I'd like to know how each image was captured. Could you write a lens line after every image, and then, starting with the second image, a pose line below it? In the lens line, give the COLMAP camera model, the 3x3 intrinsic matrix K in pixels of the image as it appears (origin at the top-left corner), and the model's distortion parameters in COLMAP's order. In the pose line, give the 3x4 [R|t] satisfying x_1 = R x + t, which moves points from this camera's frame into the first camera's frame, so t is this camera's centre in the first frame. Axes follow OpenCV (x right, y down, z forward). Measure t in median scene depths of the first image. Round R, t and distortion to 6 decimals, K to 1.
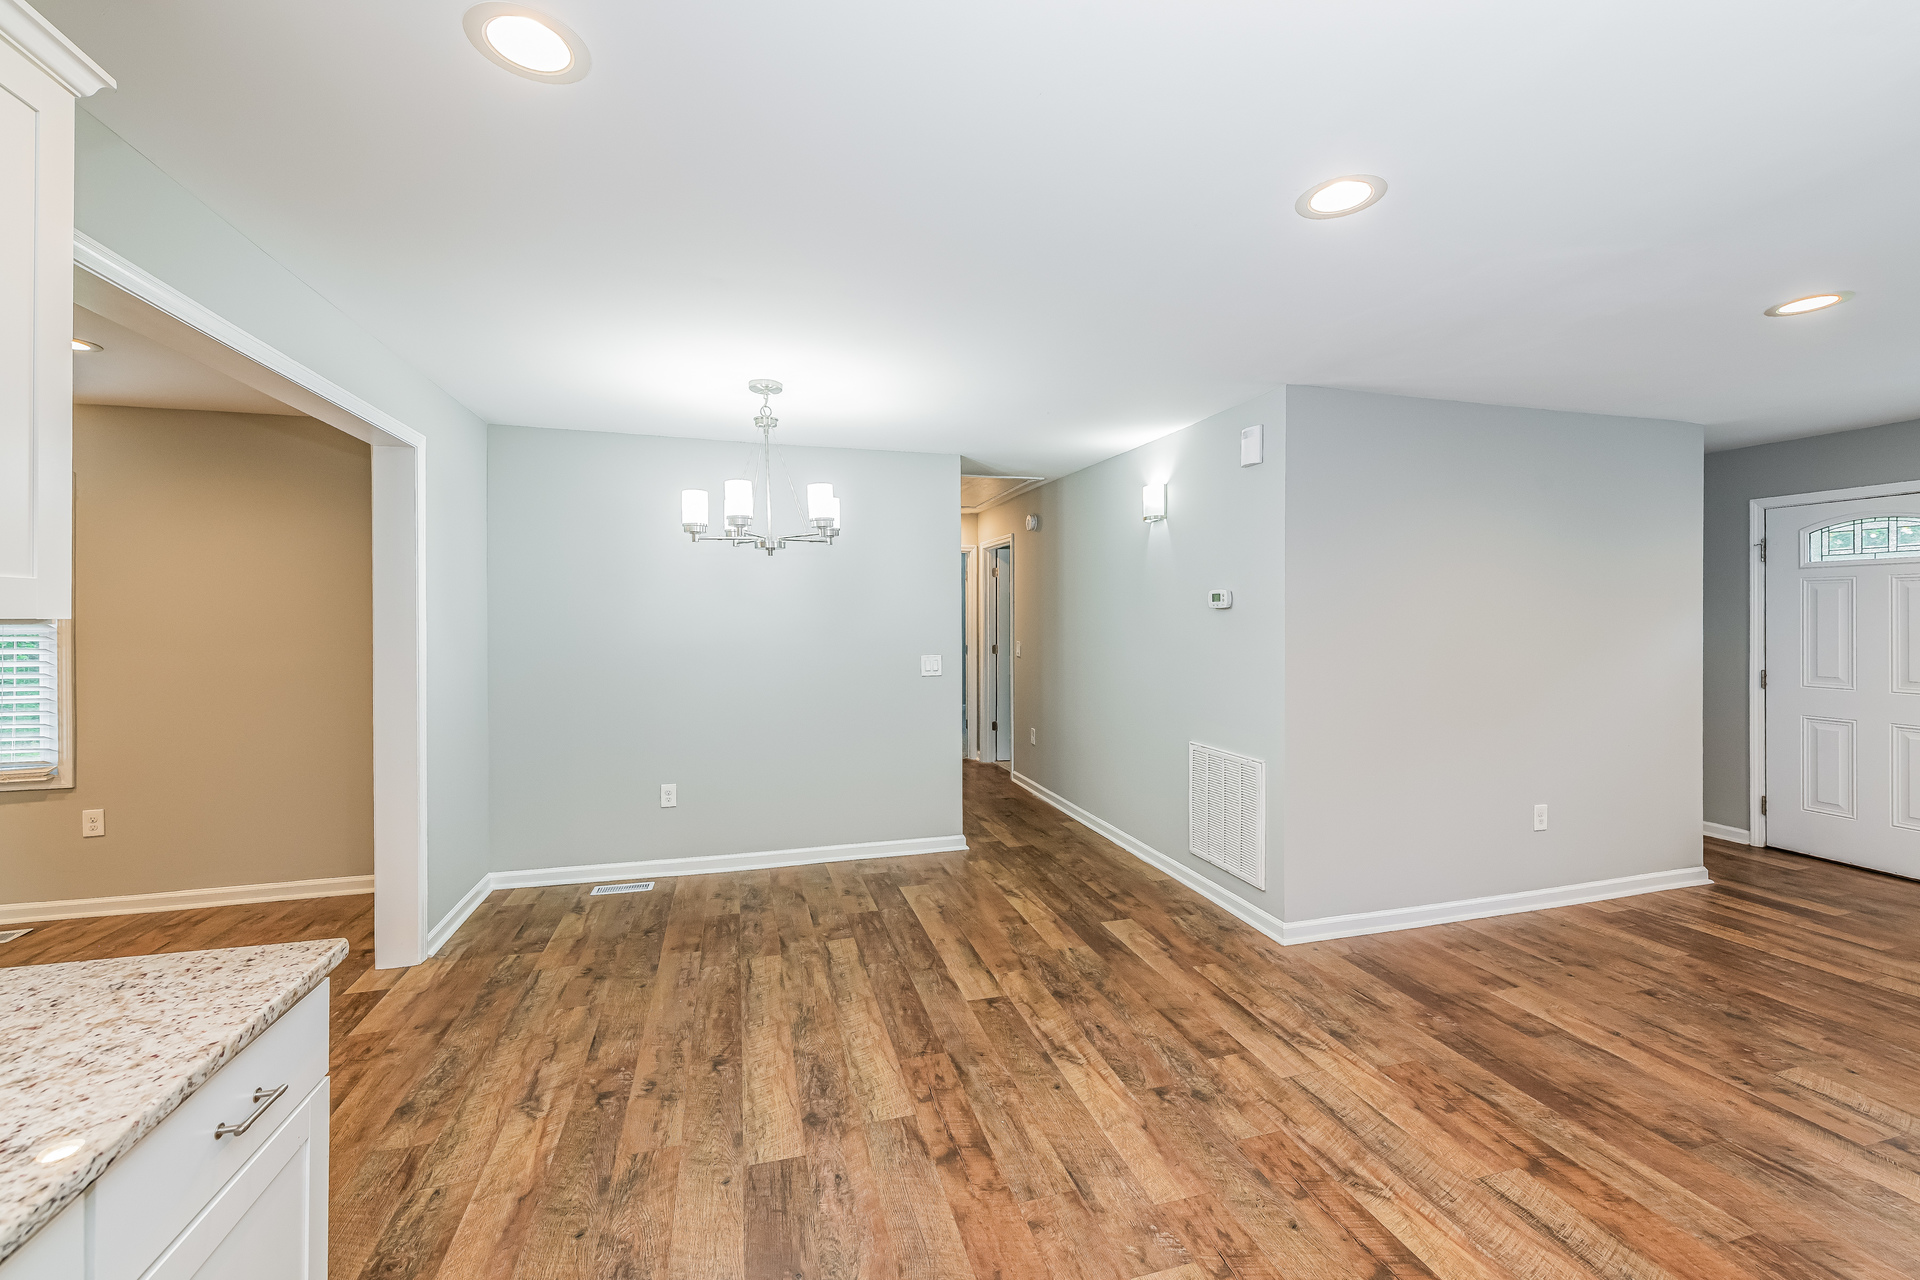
lens RADIAL K [[769.7, 0, 950.7], [0, 769.7, 610.7], [0, 0, 1]] dist [0.000617, 0.000032]
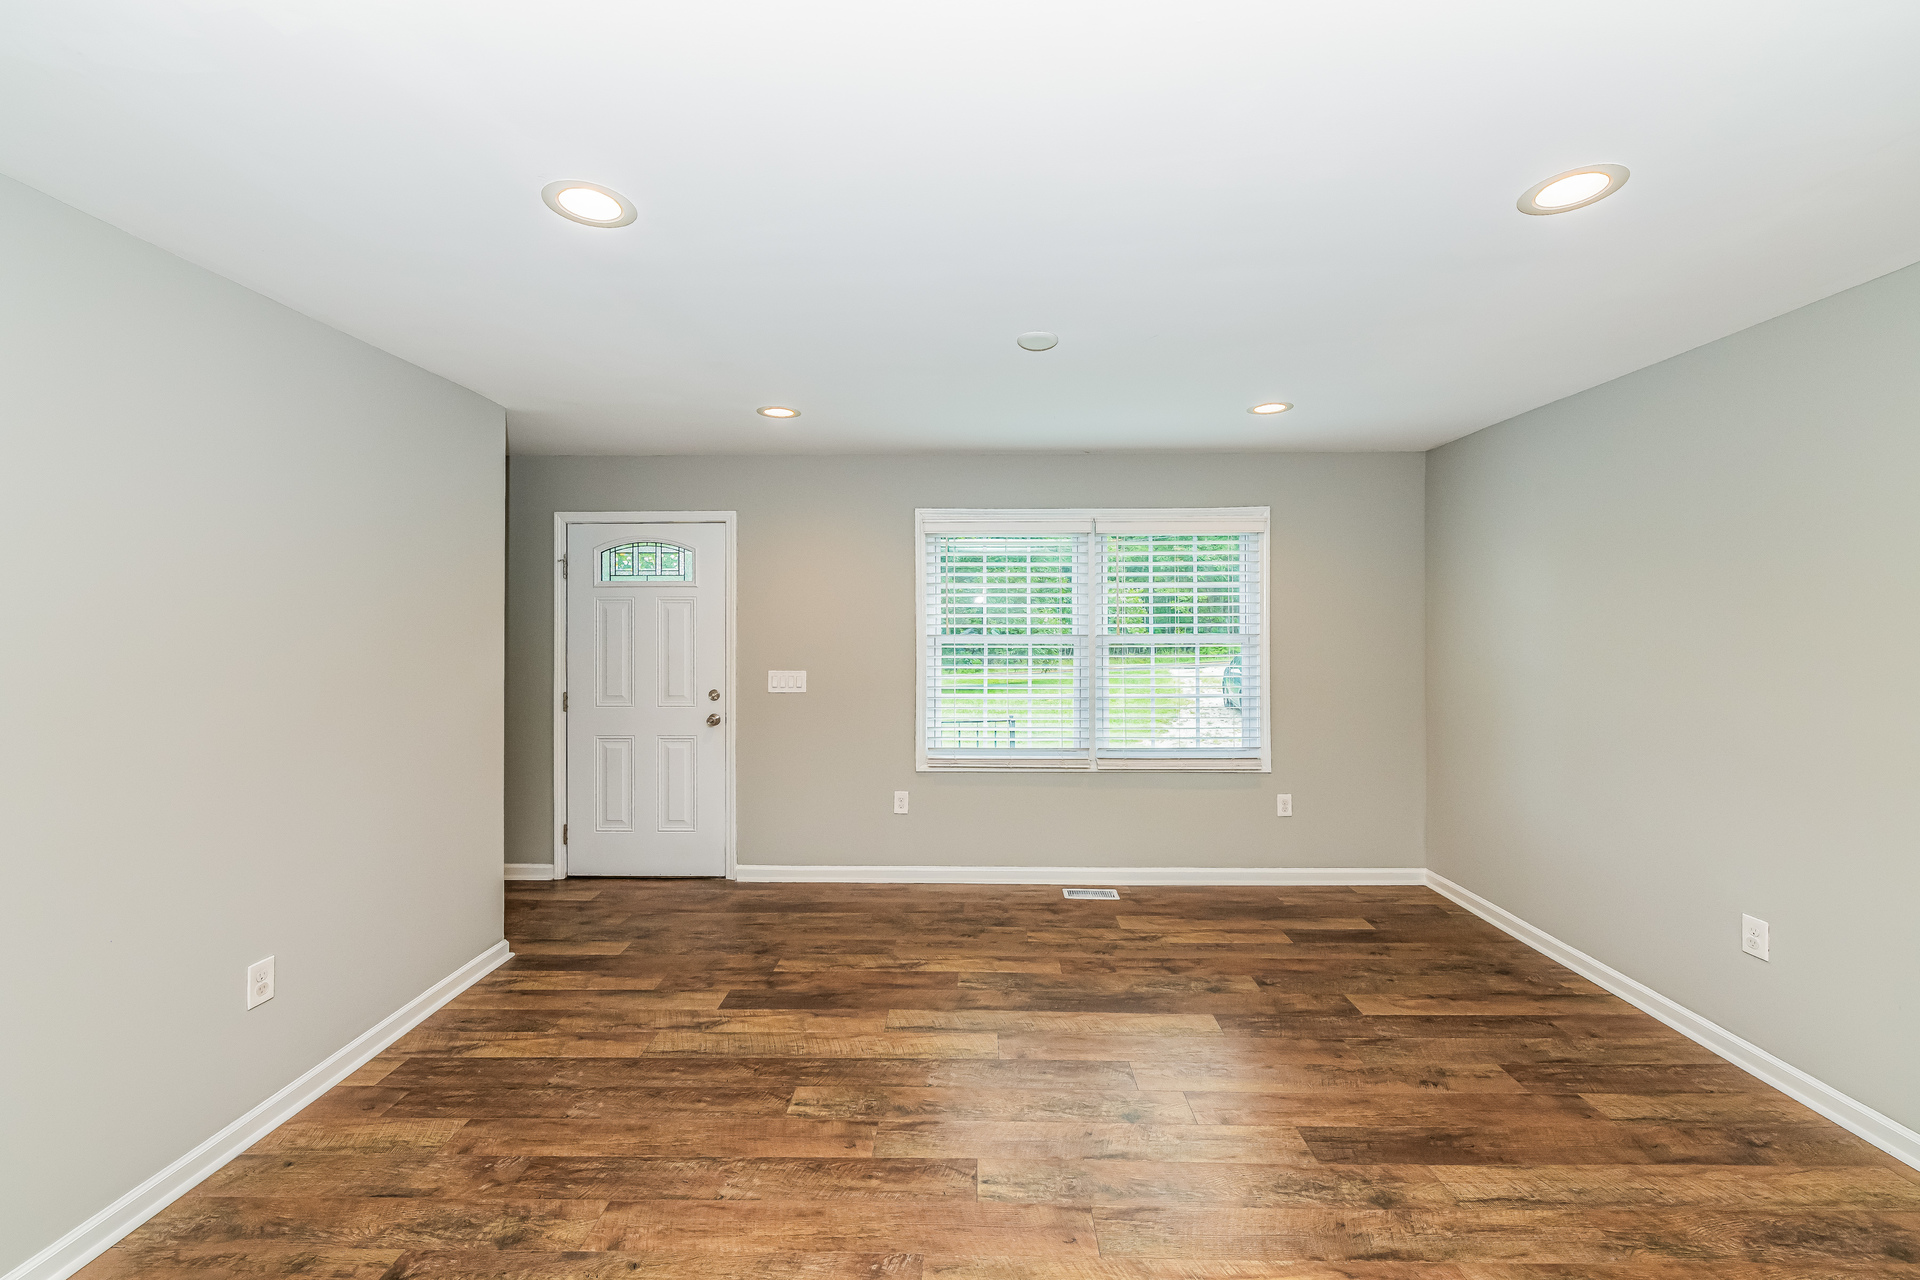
lens RADIAL K [[769.7, 0, 958.7], [0, 769.7, 632.6], [0, 0, 1]] dist [0.000617, 0.000032]
pose [[0.298125, -0.004770, 0.954515, 0.362385], [-0.001729, 0.999983, 0.005537, -0.002946], [-0.954525, -0.003301, 0.298111, 0.312755]]
